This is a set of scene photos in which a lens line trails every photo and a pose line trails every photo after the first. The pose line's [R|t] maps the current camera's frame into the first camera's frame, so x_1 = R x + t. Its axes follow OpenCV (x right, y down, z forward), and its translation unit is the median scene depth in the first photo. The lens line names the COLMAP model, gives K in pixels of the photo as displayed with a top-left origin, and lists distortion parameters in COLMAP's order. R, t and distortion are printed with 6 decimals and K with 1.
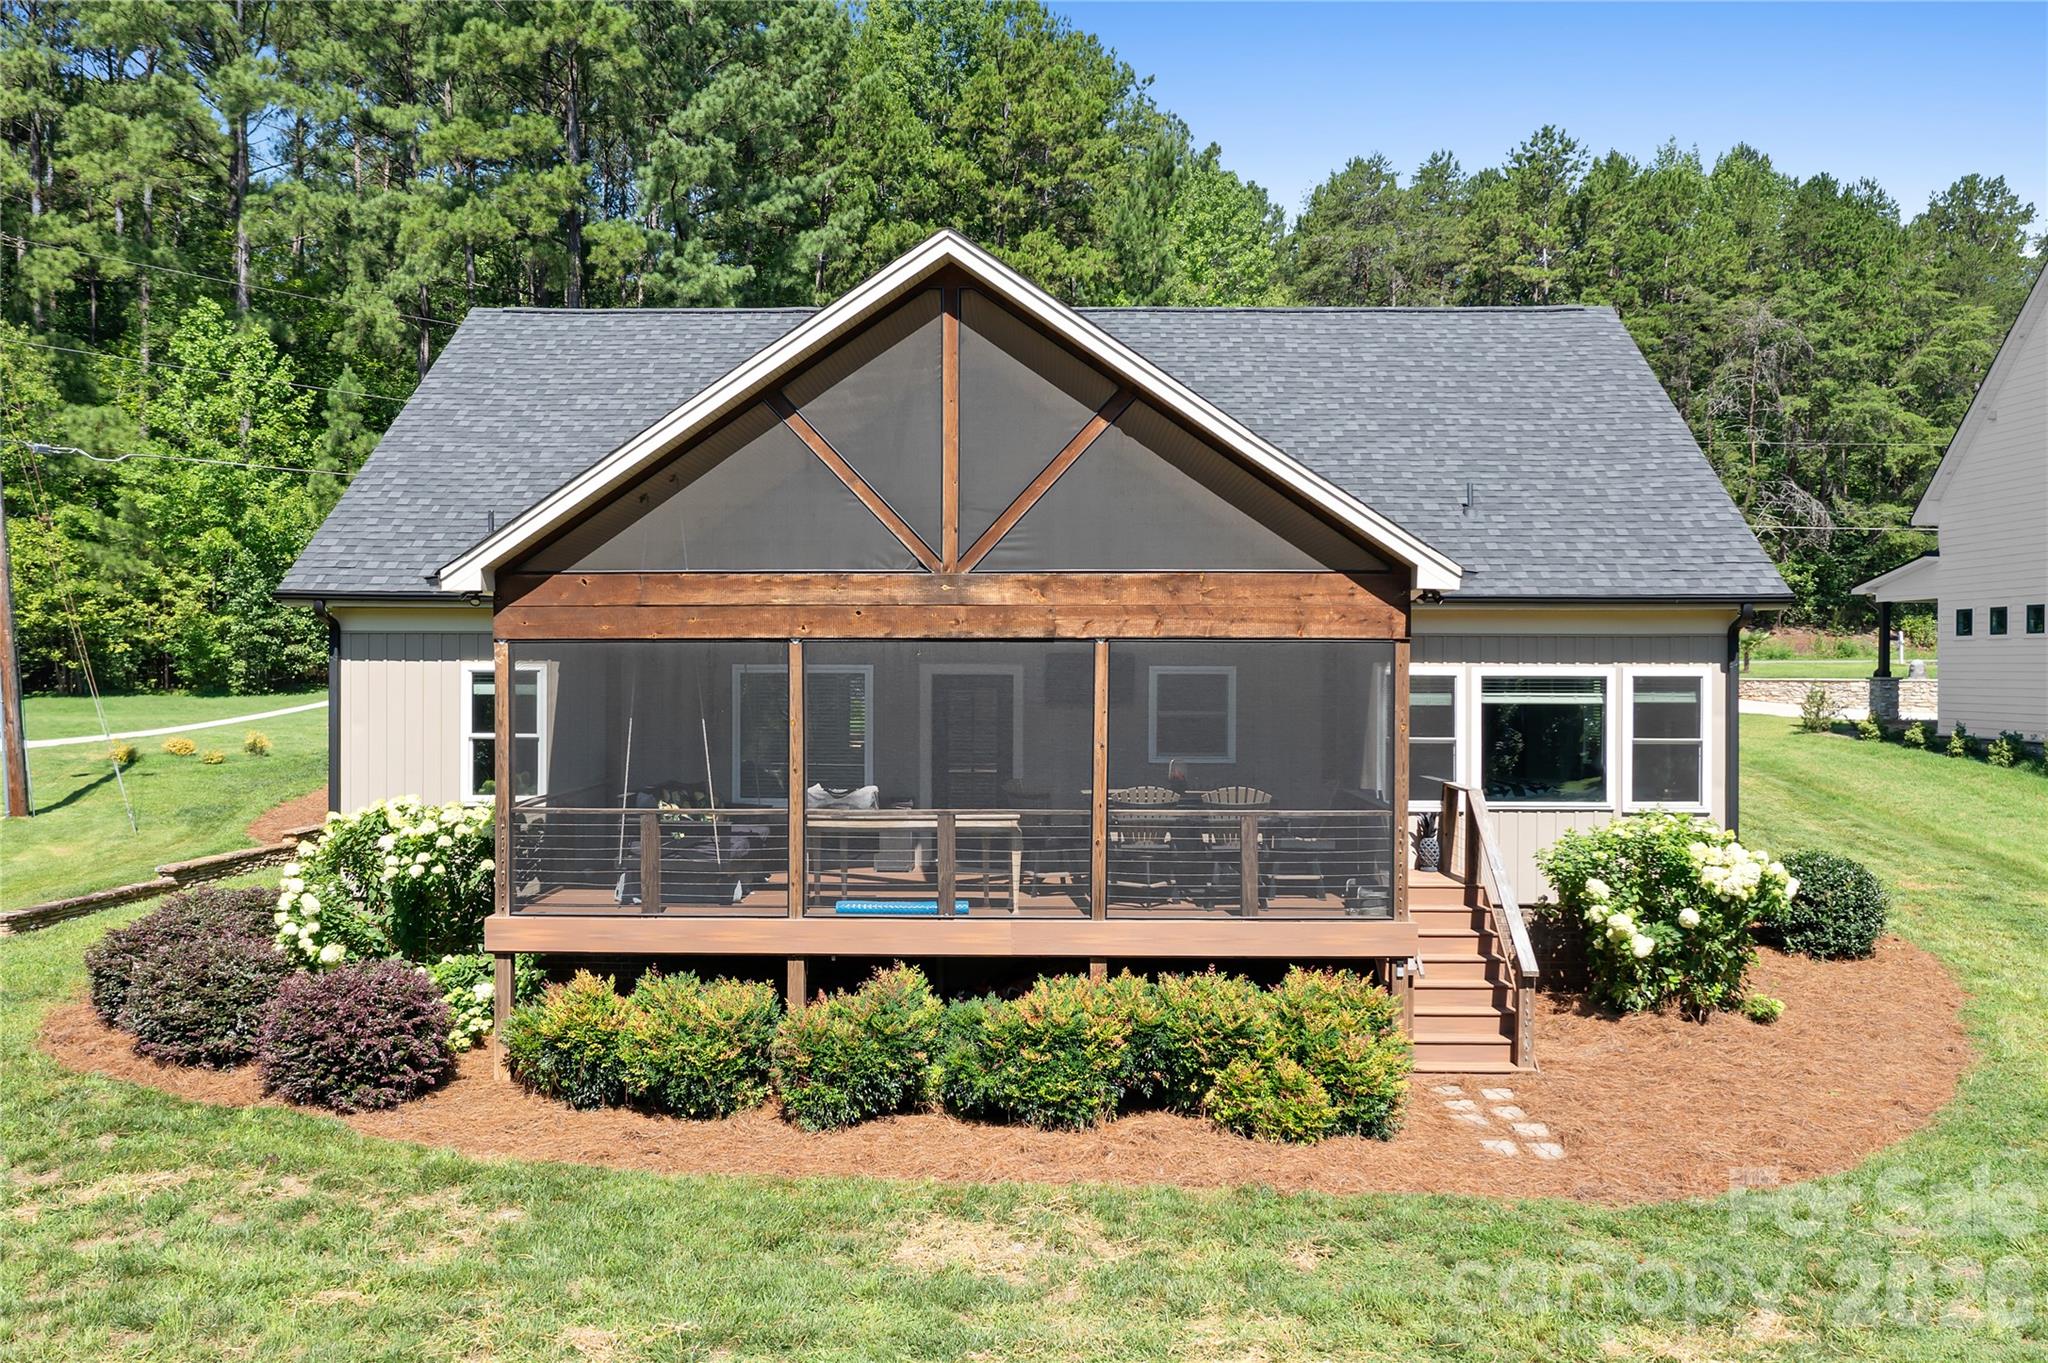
lens RADIAL K [[1654.7, 0, 1049.9], [0, 1654.7, 669.9], [0, 0, 1]] dist [-0.009017, 0.000701]
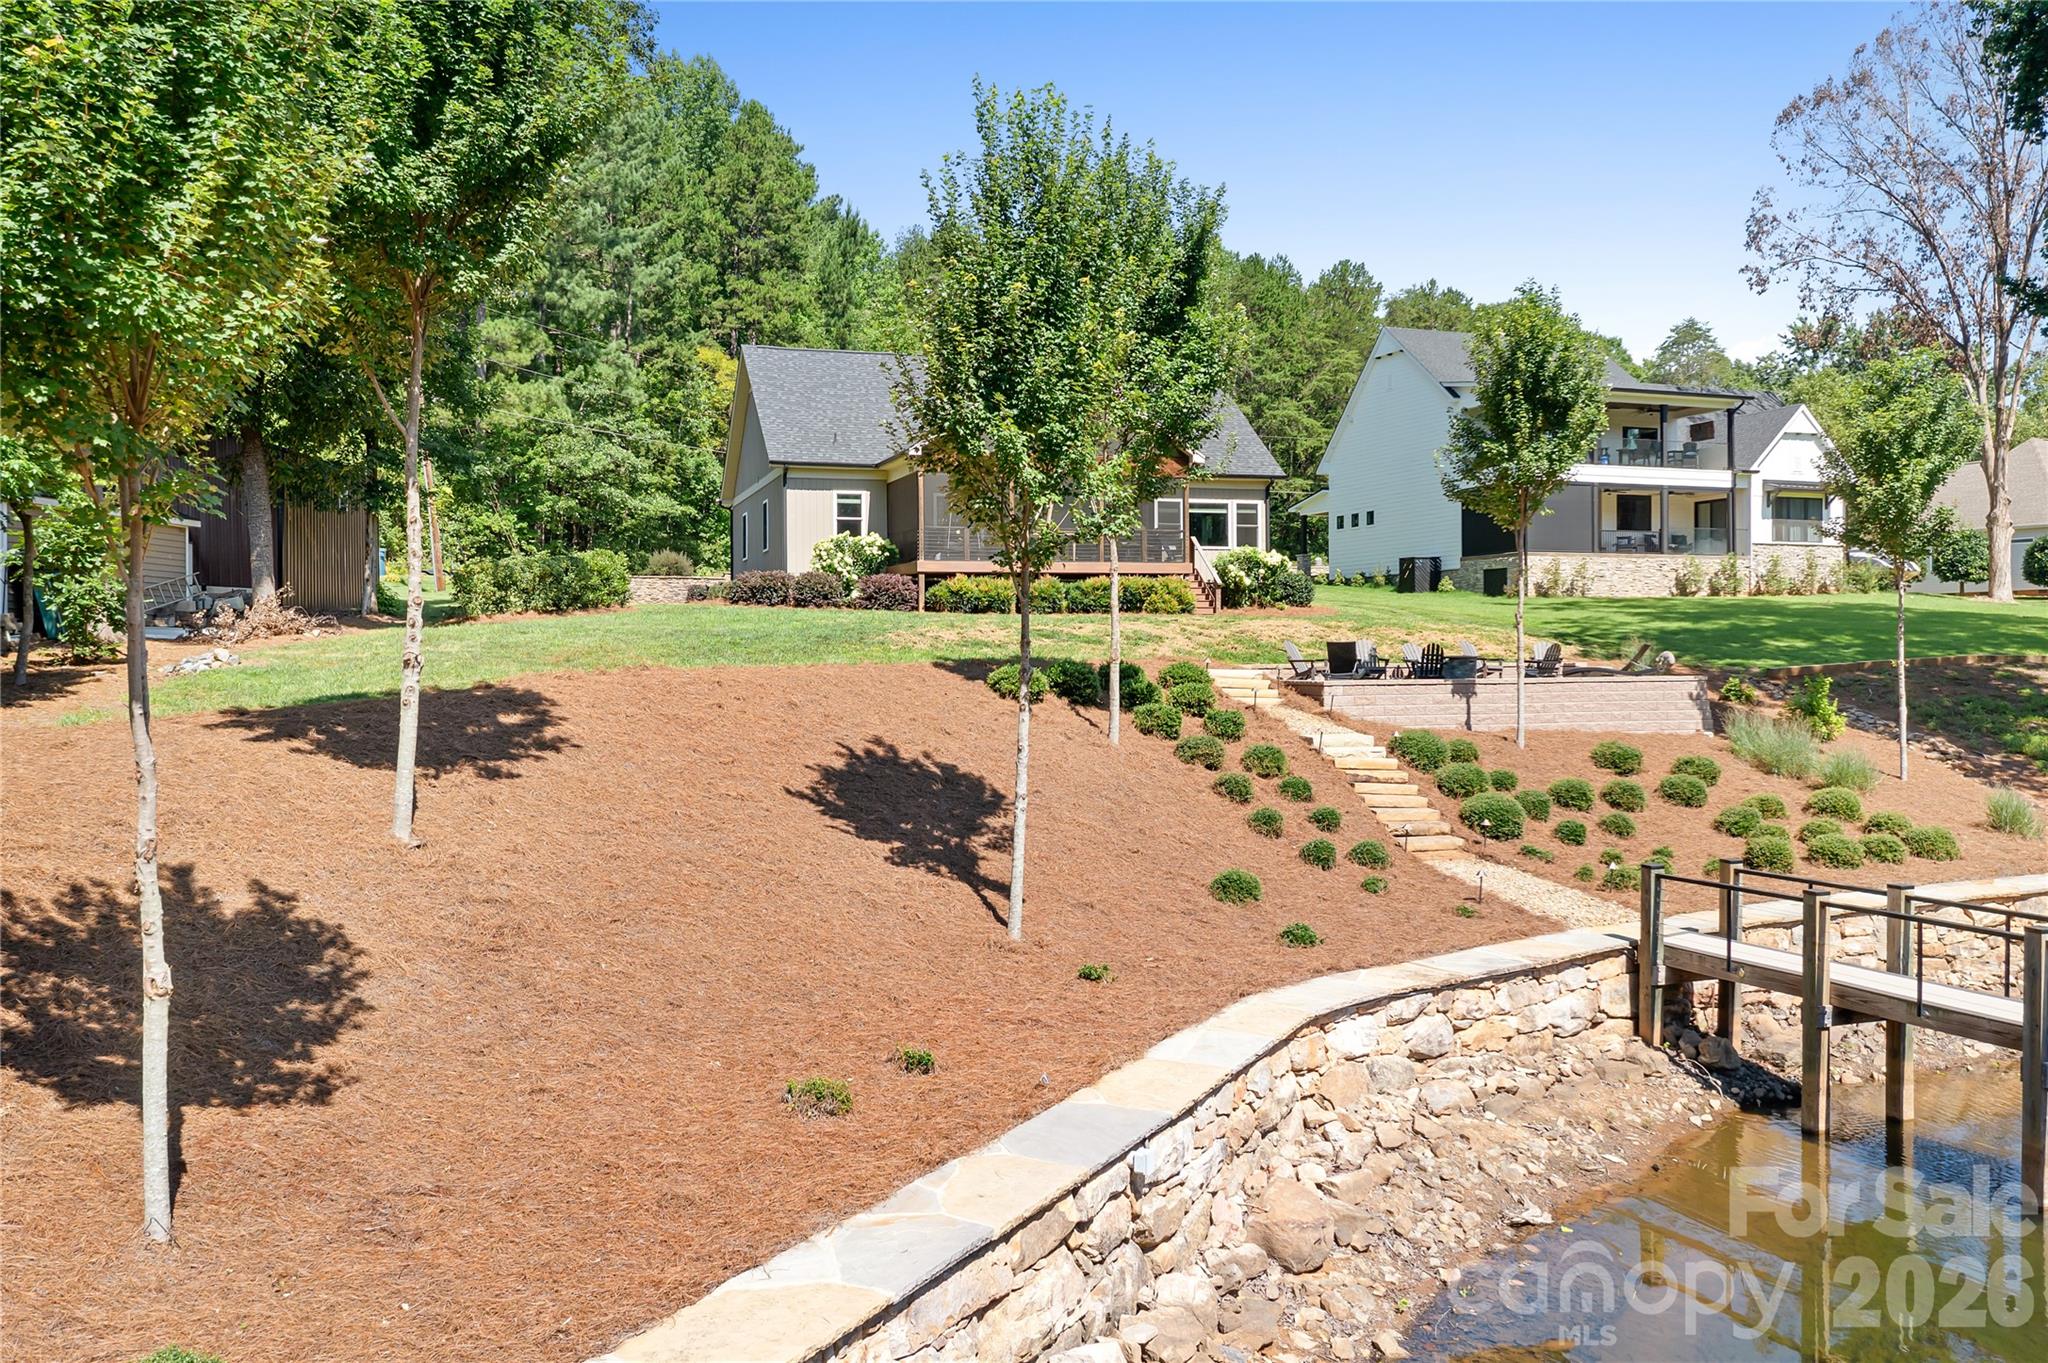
lens RADIAL K [[1665.3, 0, 1099.8], [0, 1665.3, 706.3], [0, 0, 1]] dist [-0.011187, -0.001718]
pose [[0.936578, -0.023745, 0.349653, -0.327571], [0.014104, 0.999448, 0.030095, 0.097494], [-0.350174, -0.023255, 0.936396, -0.603614]]
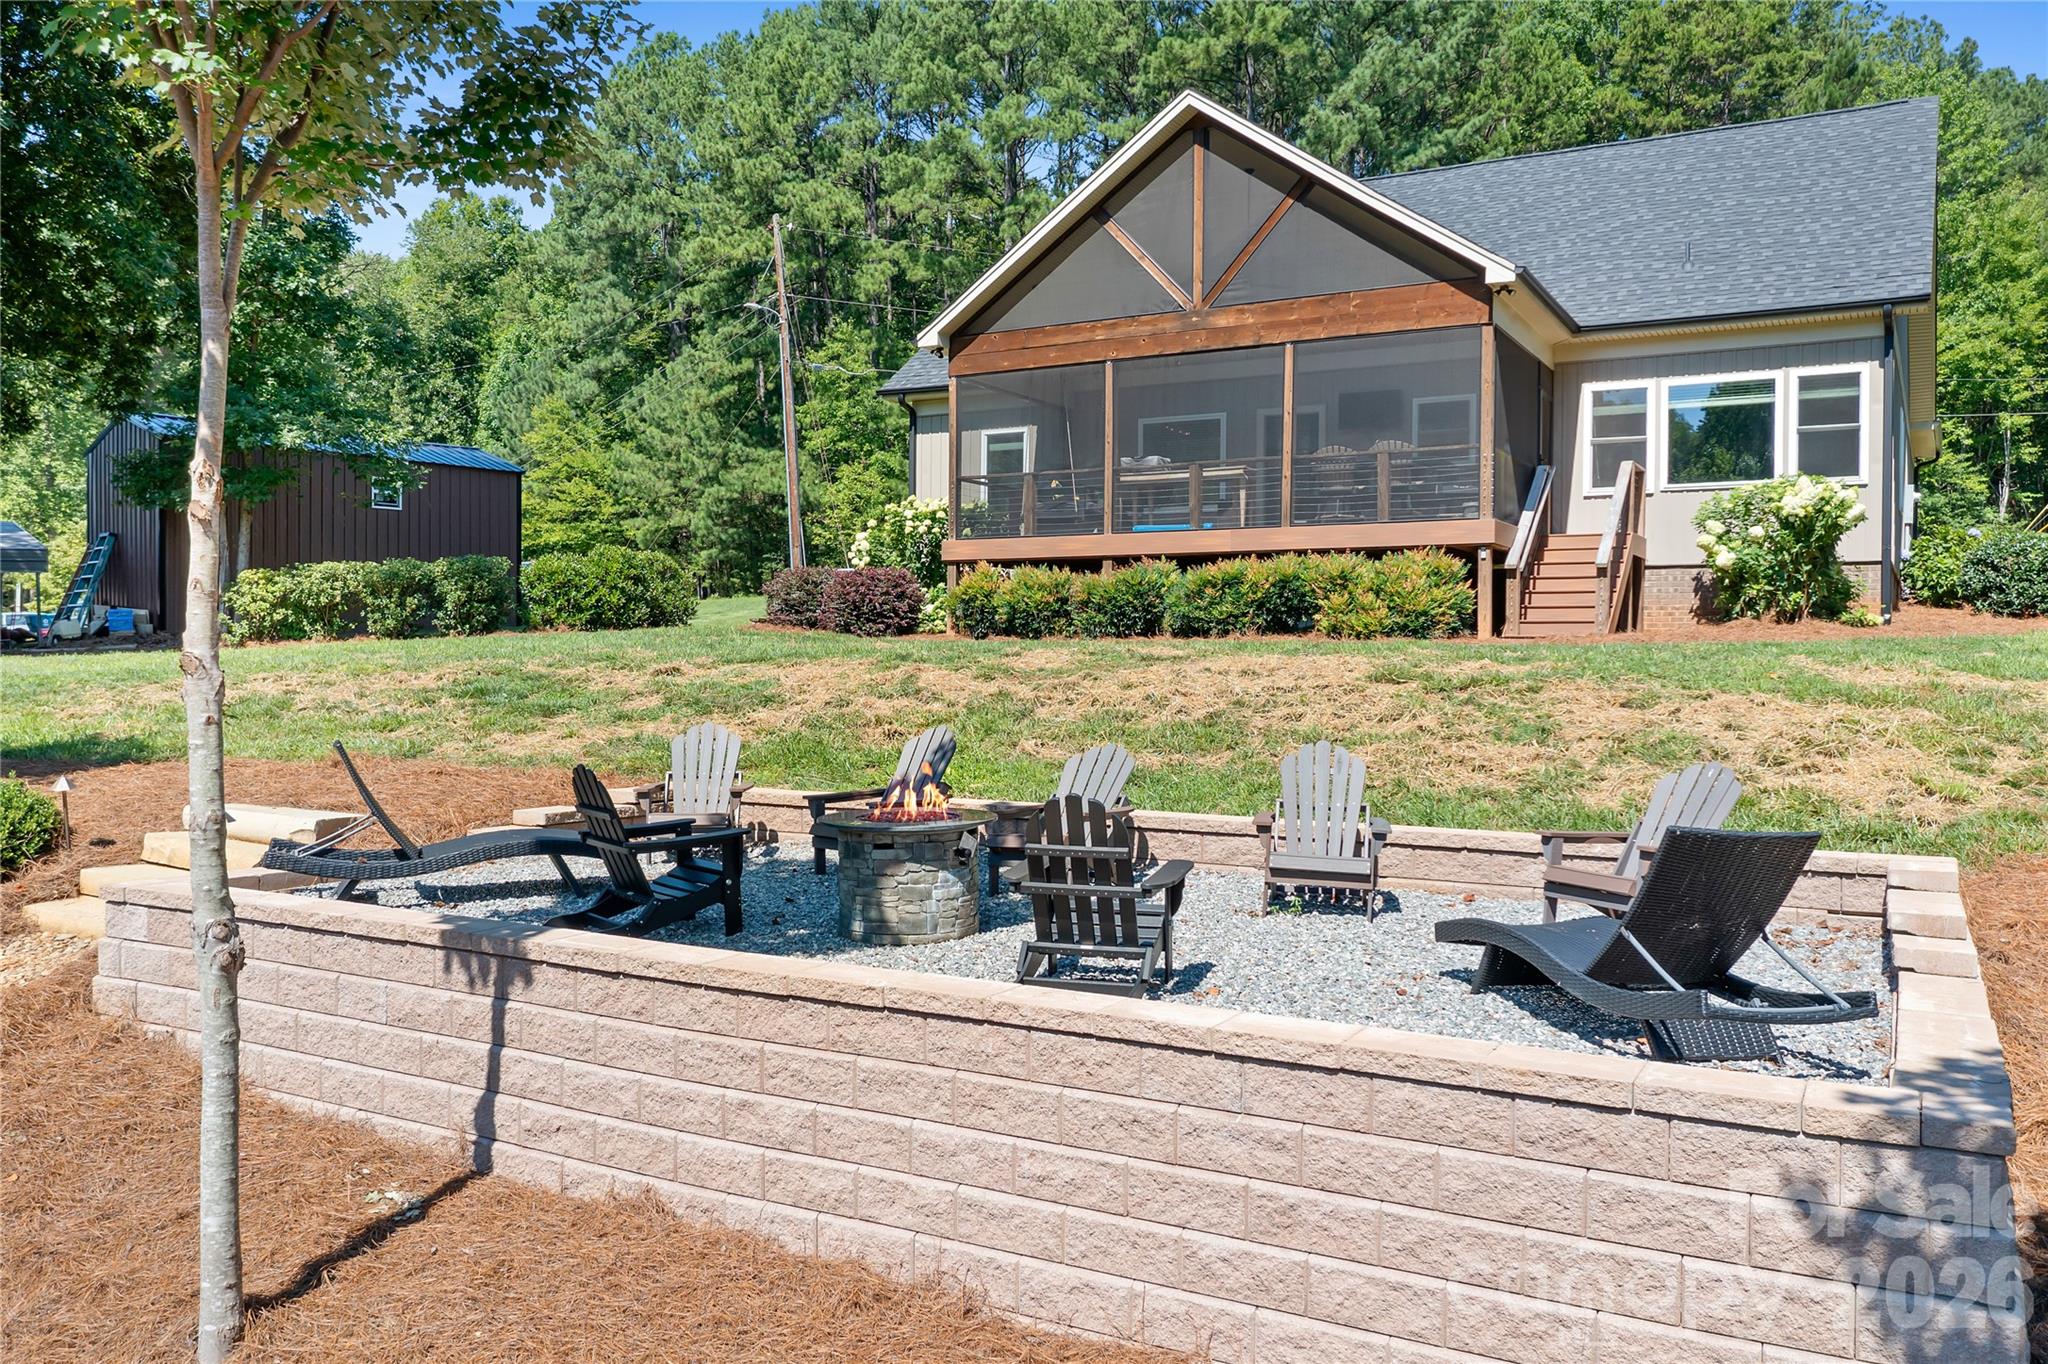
lens RADIAL K [[1687.8, 0, 1022.5], [0, 1687.8, 671.9], [0, 0, 1]] dist [-0.006697, 0.001026]
pose [[0.874438, 0.003146, -0.485127, 0.165733], [-0.008667, 0.999921, -0.009138, 0.087129], [0.485060, 0.012195, 0.874396, -0.137064]]
